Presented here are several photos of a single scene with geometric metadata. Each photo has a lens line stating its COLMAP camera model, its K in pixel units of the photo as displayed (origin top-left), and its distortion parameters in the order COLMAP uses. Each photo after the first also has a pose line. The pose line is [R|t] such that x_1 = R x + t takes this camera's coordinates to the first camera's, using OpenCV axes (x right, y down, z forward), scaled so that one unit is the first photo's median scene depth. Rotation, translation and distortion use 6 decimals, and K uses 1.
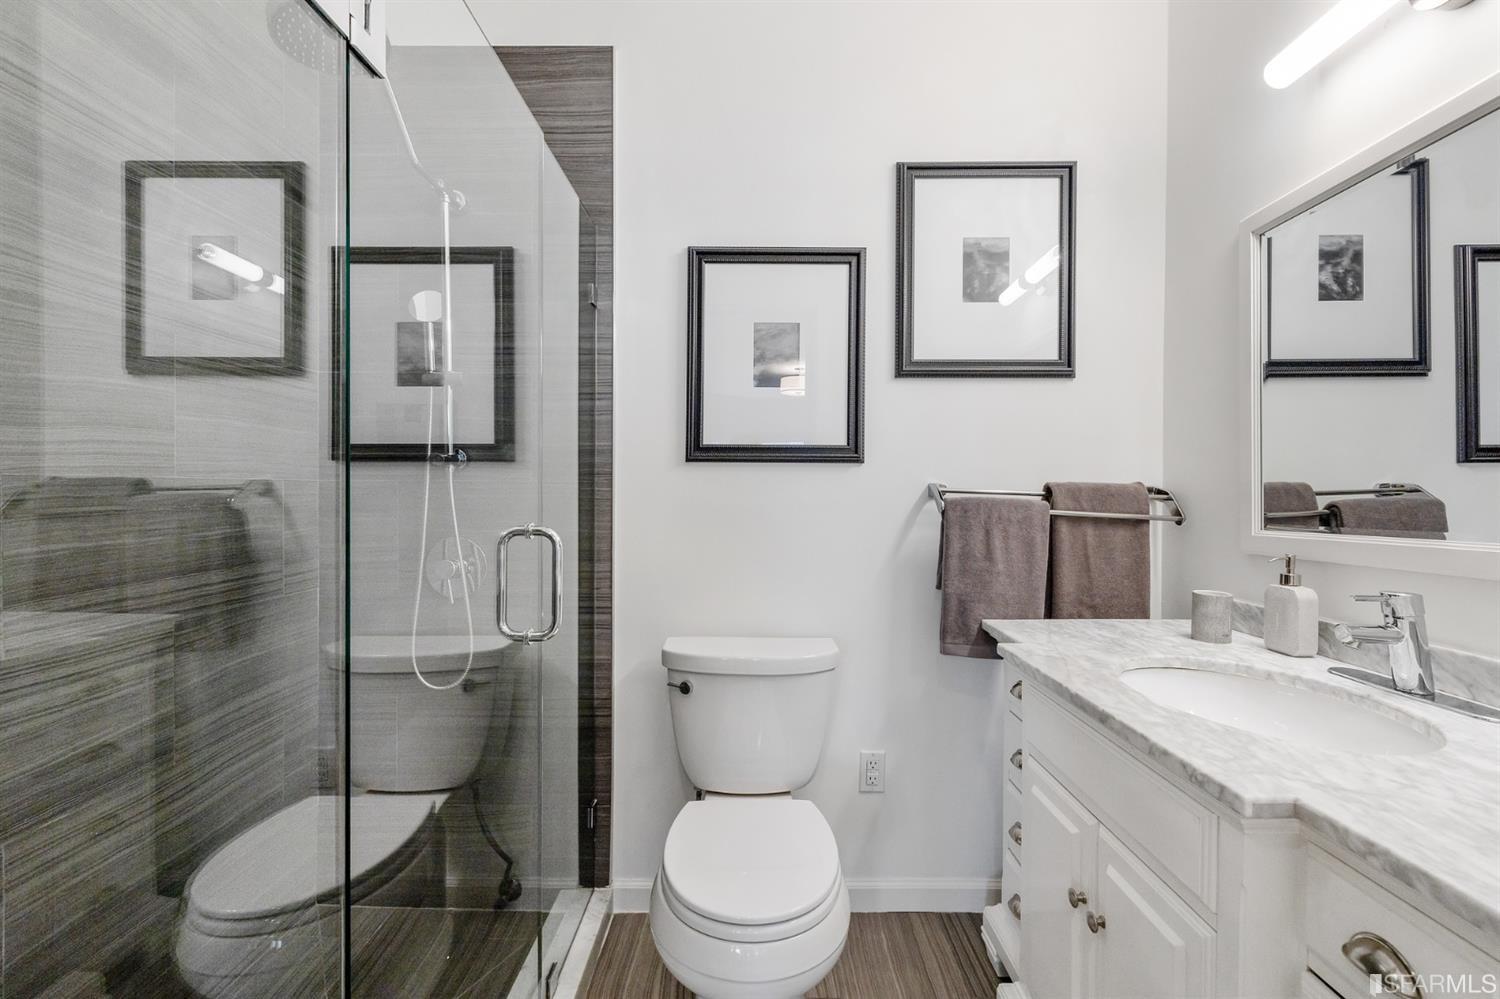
lens RADIAL K [[636.4, 0, 749.7], [0, 636.4, 491.2], [0, 0, 1]] dist [-0.002755, -0.001544]
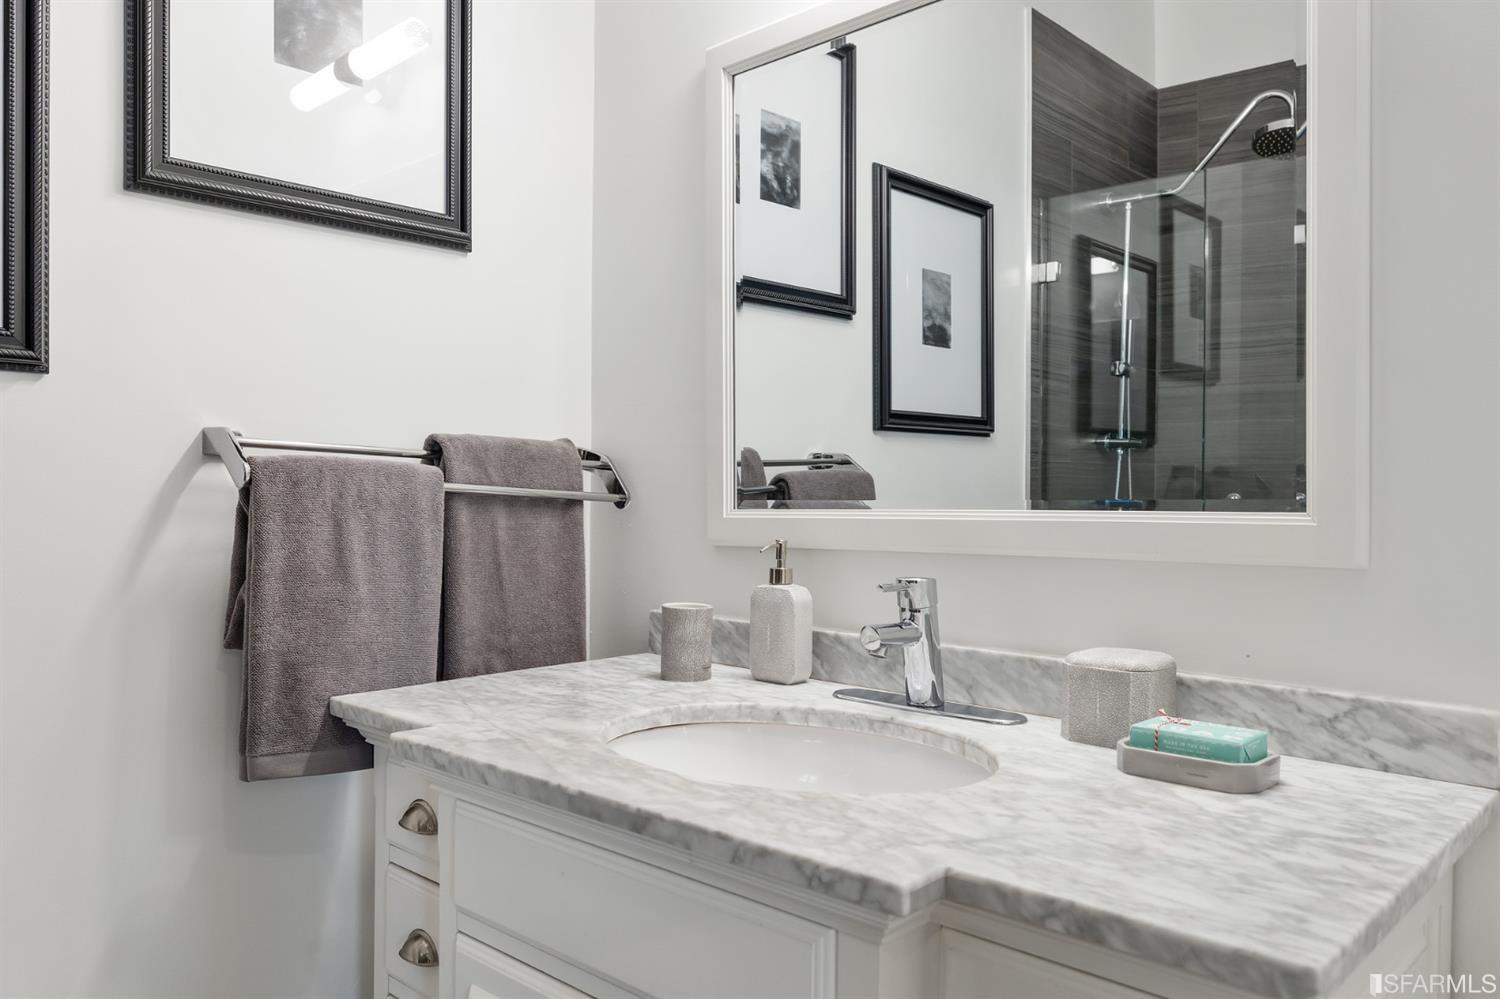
lens RADIAL K [[1127.6, 0, 751.8], [0, 1127.6, 500.5], [0, 0, 1]] dist [-0.005954, 0.006674]
pose [[0.670462, -0.003792, 0.741934, -0.072375], [-0.005040, 0.999941, 0.009666, 0.034910], [-0.741927, -0.010220, 0.670403, 0.151283]]
